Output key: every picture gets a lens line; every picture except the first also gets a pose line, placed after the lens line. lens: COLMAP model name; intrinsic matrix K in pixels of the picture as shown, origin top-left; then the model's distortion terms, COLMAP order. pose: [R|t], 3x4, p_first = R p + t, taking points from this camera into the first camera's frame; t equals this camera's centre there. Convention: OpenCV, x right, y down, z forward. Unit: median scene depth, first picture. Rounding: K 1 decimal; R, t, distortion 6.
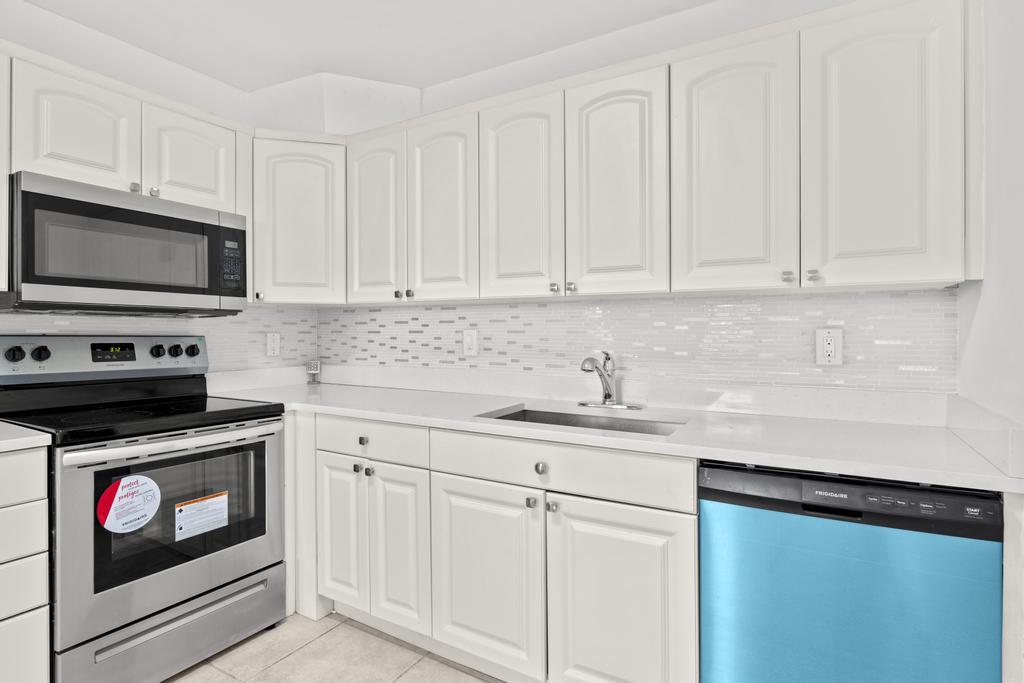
lens RADIAL K [[521.1, 0, 508.1], [0, 521.1, 332.7], [0, 0, 1]] dist [-0.017724, 0.005469]
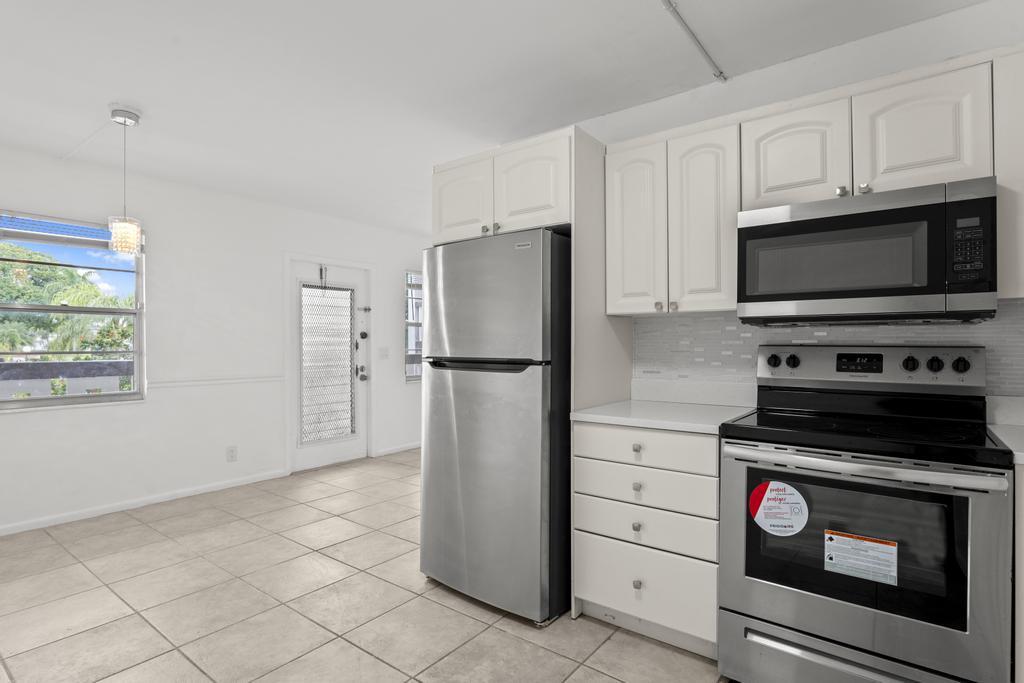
lens RADIAL K [[521.1, 0, 518.1], [0, 521.1, 345.9], [0, 0, 1]] dist [-0.017724, 0.005469]
pose [[-0.109521, 0.000438, -0.993984, 0.295071], [0.001088, 0.999999, 0.000321, 0.004998], [0.993984, -0.001046, -0.109522, 0.501060]]
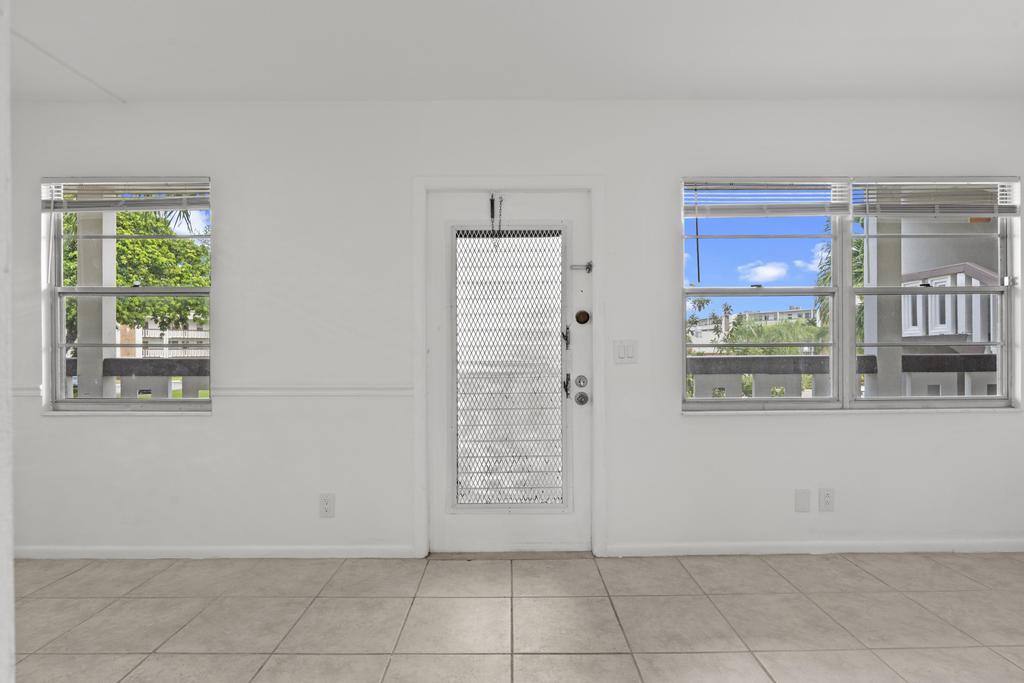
lens RADIAL K [[521.1, 0, 505.0], [0, 521.1, 346.1], [0, 0, 1]] dist [-0.017724, 0.005469]
pose [[-0.861482, -0.004390, -0.507769, -1.441161], [-0.001156, 0.999977, -0.006684, 0.038148], [0.507786, -0.005171, -0.861468, 0.513881]]
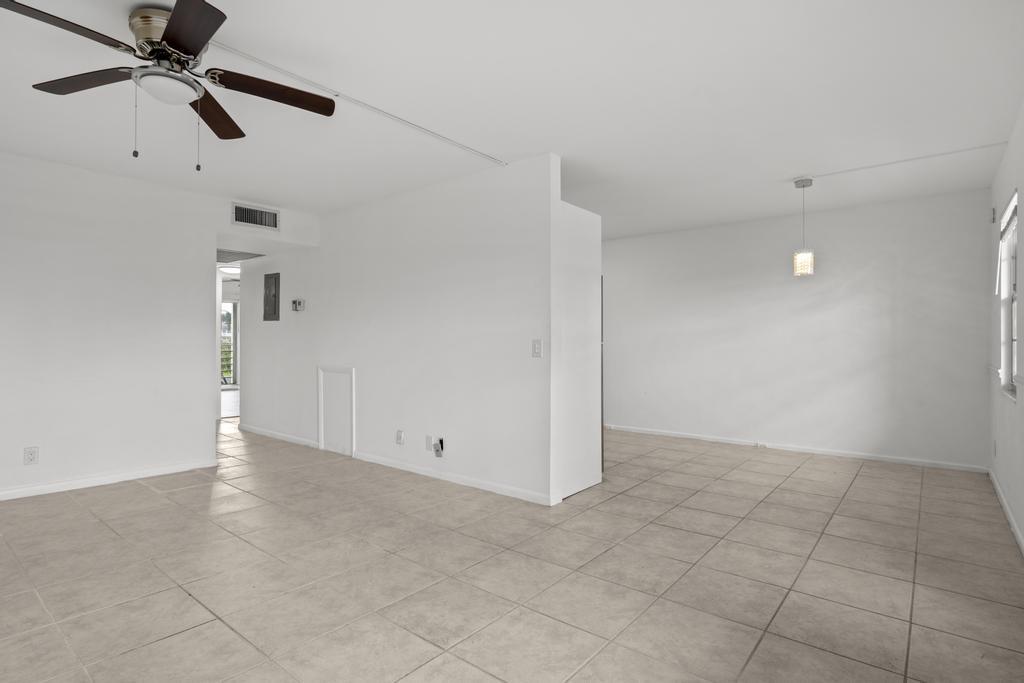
lens RADIAL K [[521.1, 0, 511.8], [0, 521.1, 344.4], [0, 0, 1]] dist [-0.017724, 0.005469]
pose [[0.154829, -0.007114, 0.987916, -3.181913], [-0.000761, 0.999973, 0.007320, 0.031443], [-0.987941, -0.001885, 0.154819, 0.145946]]
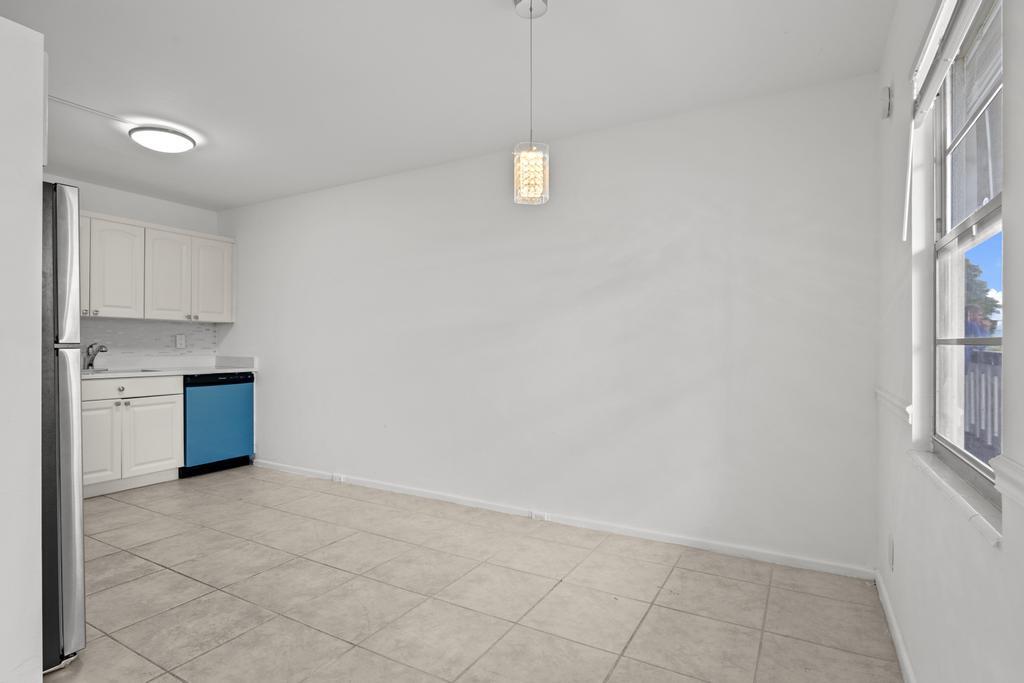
lens RADIAL K [[521.1, 0, 506.8], [0, 521.1, 344.8], [0, 0, 1]] dist [-0.017724, 0.005469]
pose [[-0.009760, 0.000538, 0.999952, -1.920545], [-0.004495, 0.999990, -0.000581, 0.036191], [-0.999942, -0.004501, -0.009758, -0.631761]]
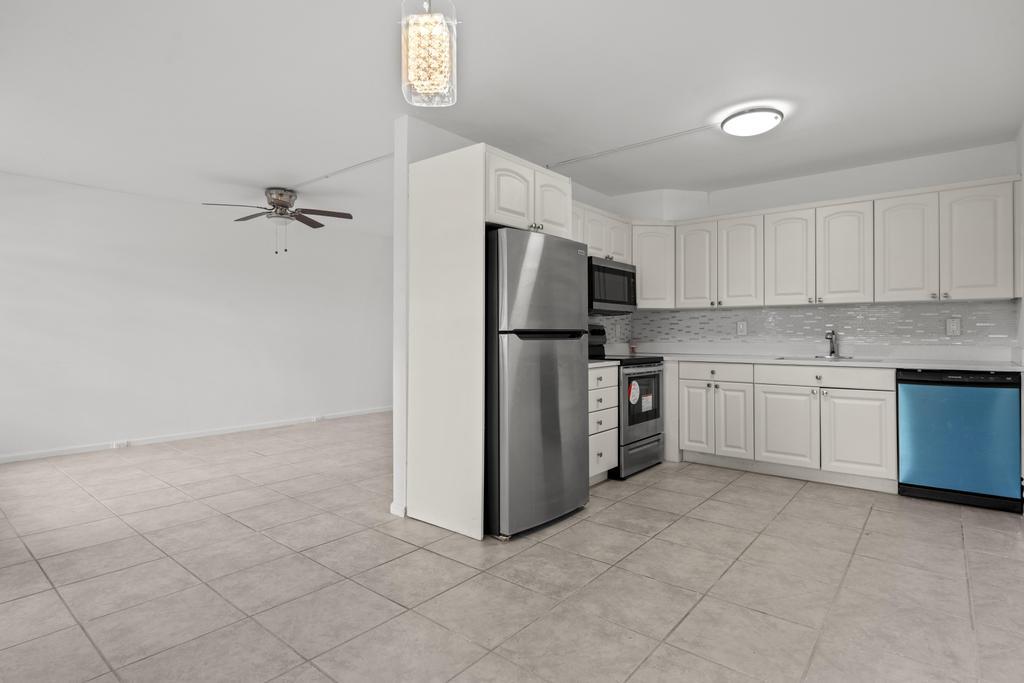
lens RADIAL K [[521.1, 0, 509.5], [0, 521.1, 330.9], [0, 0, 1]] dist [-0.017724, 0.005469]
pose [[0.987791, -0.002699, -0.155764, -0.773768], [0.001981, 0.999987, -0.004767, 0.045040], [0.155774, 0.004400, 0.987783, -1.251495]]
